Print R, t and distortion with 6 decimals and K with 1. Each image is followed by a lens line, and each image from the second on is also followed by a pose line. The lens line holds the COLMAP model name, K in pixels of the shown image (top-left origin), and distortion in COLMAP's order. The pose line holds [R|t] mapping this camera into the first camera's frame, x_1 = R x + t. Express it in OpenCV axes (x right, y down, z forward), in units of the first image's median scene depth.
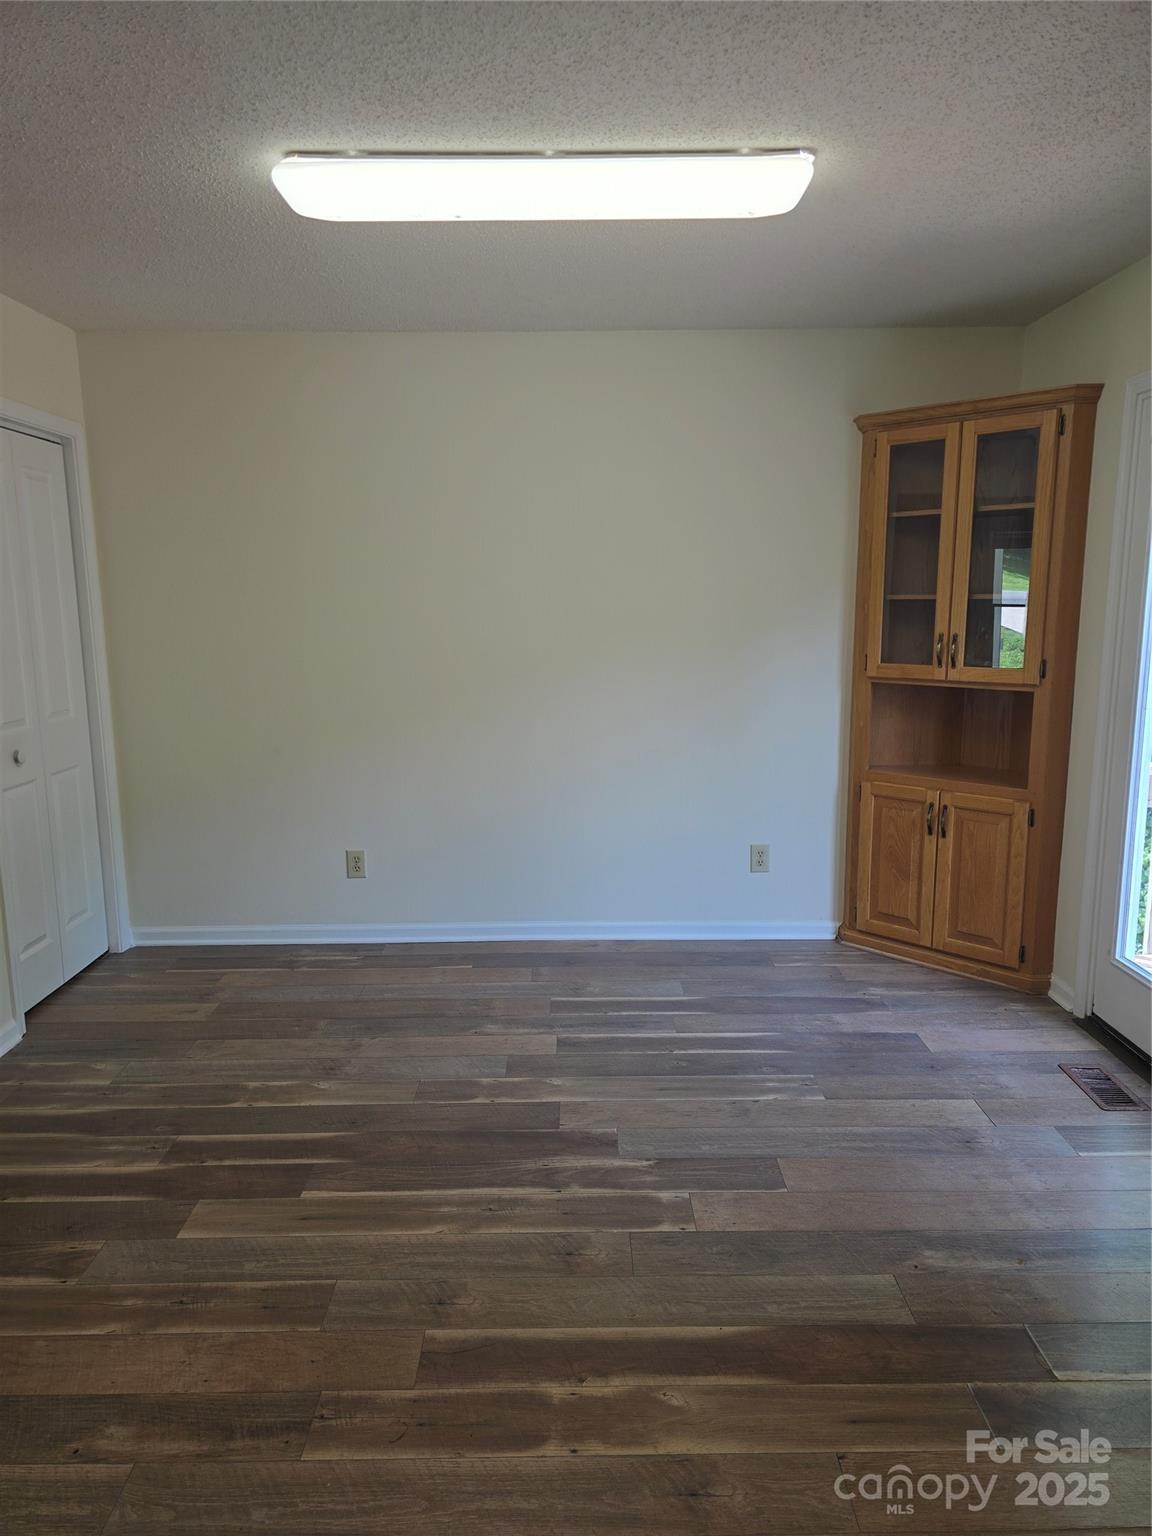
lens RADIAL K [[1028.5, 0, 577.0], [0, 1028.5, 770.4], [0, 0, 1]] dist [0.067722, -0.057131]
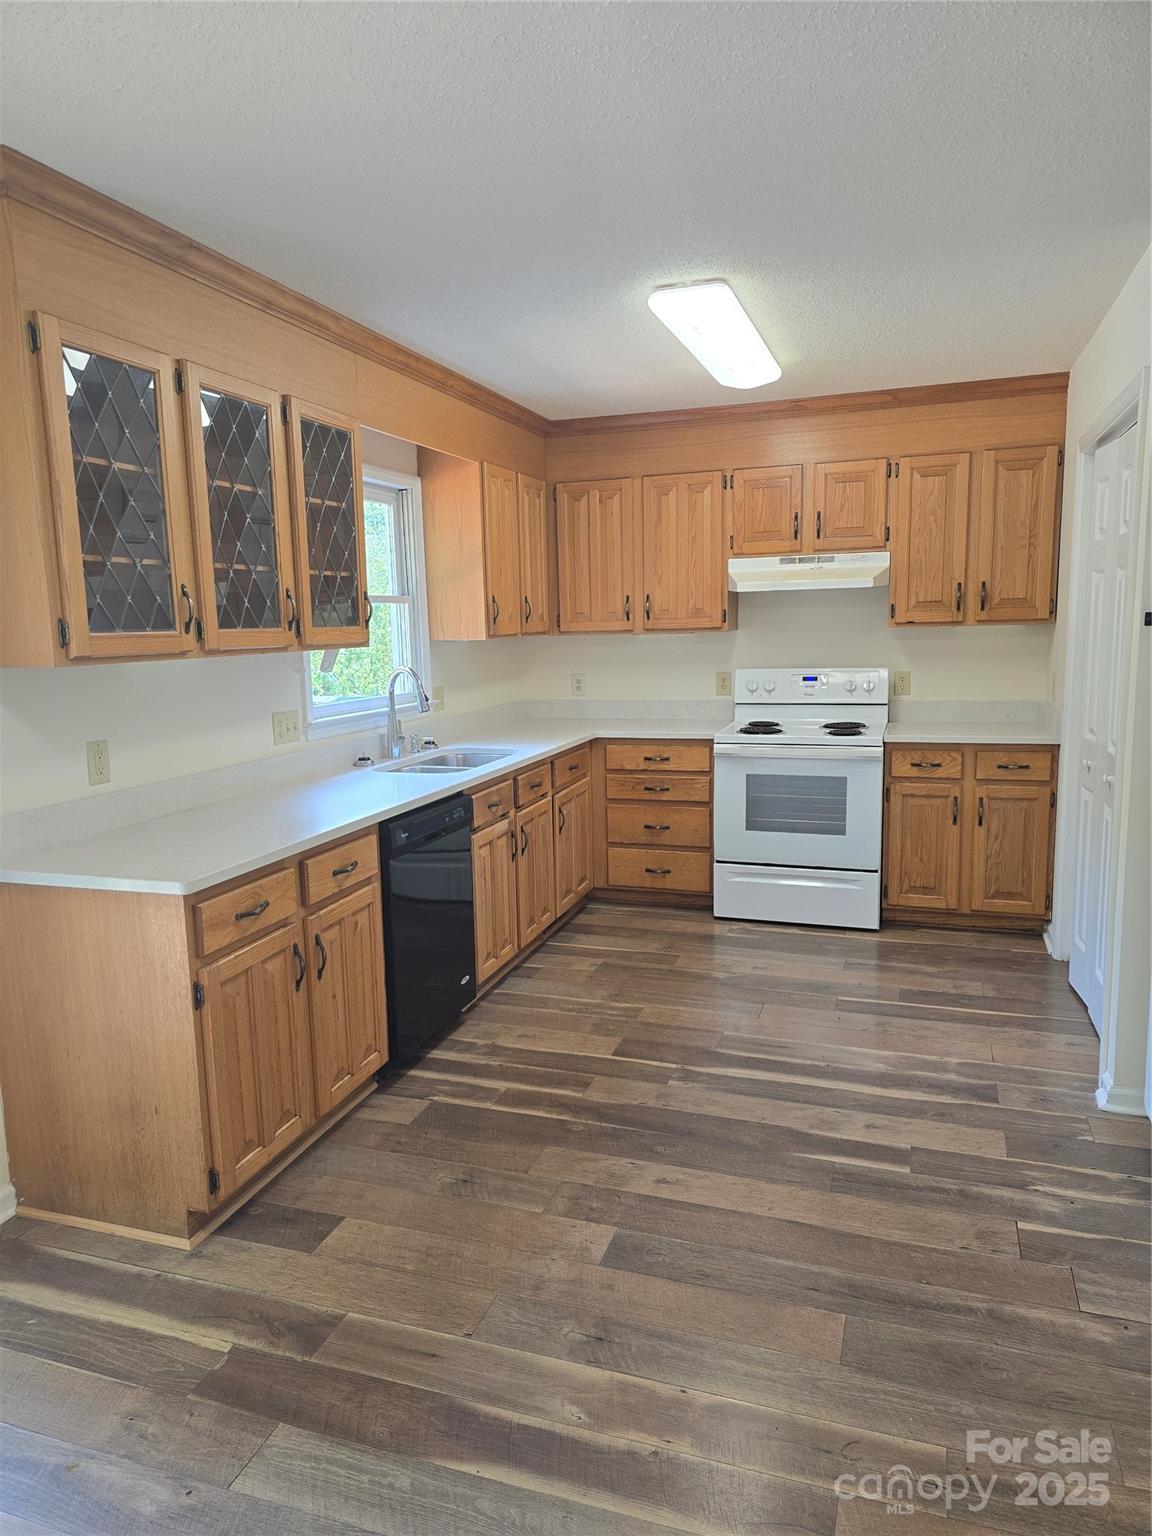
lens RADIAL K [[1028.5, 0, 562.3], [0, 1028.5, 777.4], [0, 0, 1]] dist [0.067722, -0.057131]
pose [[-0.941531, -0.019254, 0.336377, -0.121308], [0.090077, 0.947641, 0.306371, -0.156446], [-0.324664, 0.318758, -0.890498, 0.914774]]
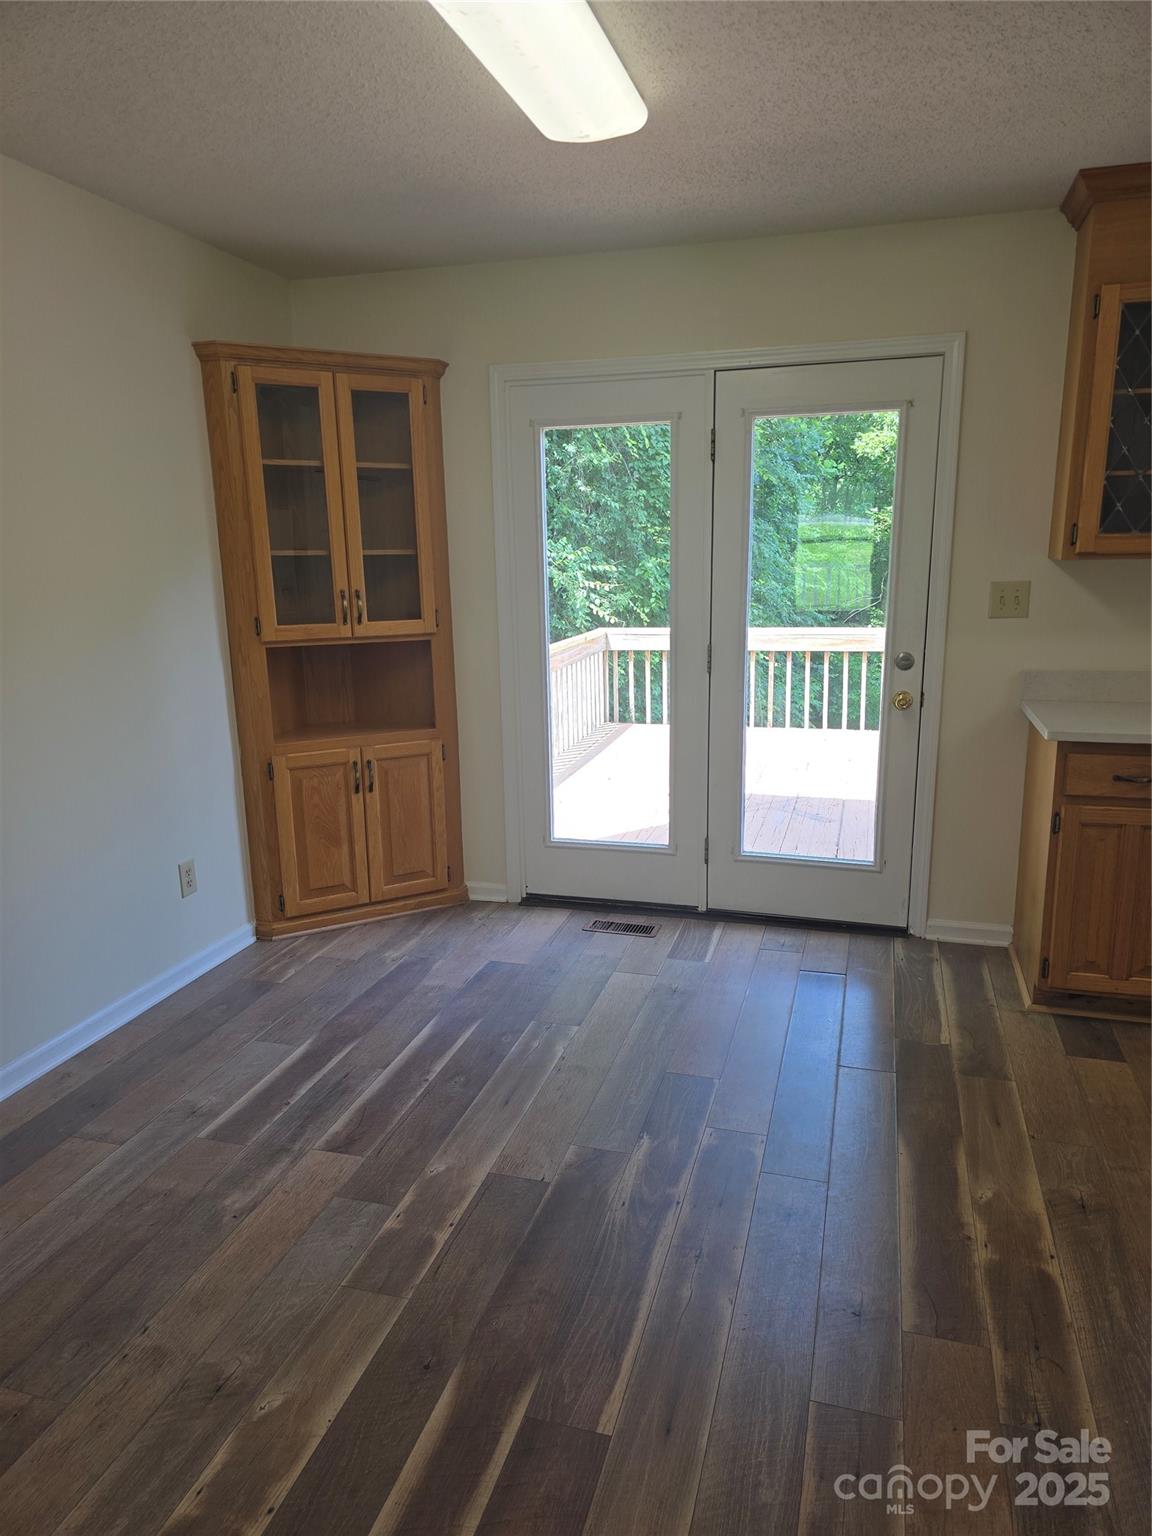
lens RADIAL K [[1028.5, 0, 582.8], [0, 1028.5, 773.6], [0, 0, 1]] dist [0.067722, -0.057131]
pose [[0.284175, -0.205471, 0.936497, -0.584570], [0.175263, 0.971441, 0.159955, -0.085939], [-0.942617, 0.118678, 0.312071, 0.537407]]
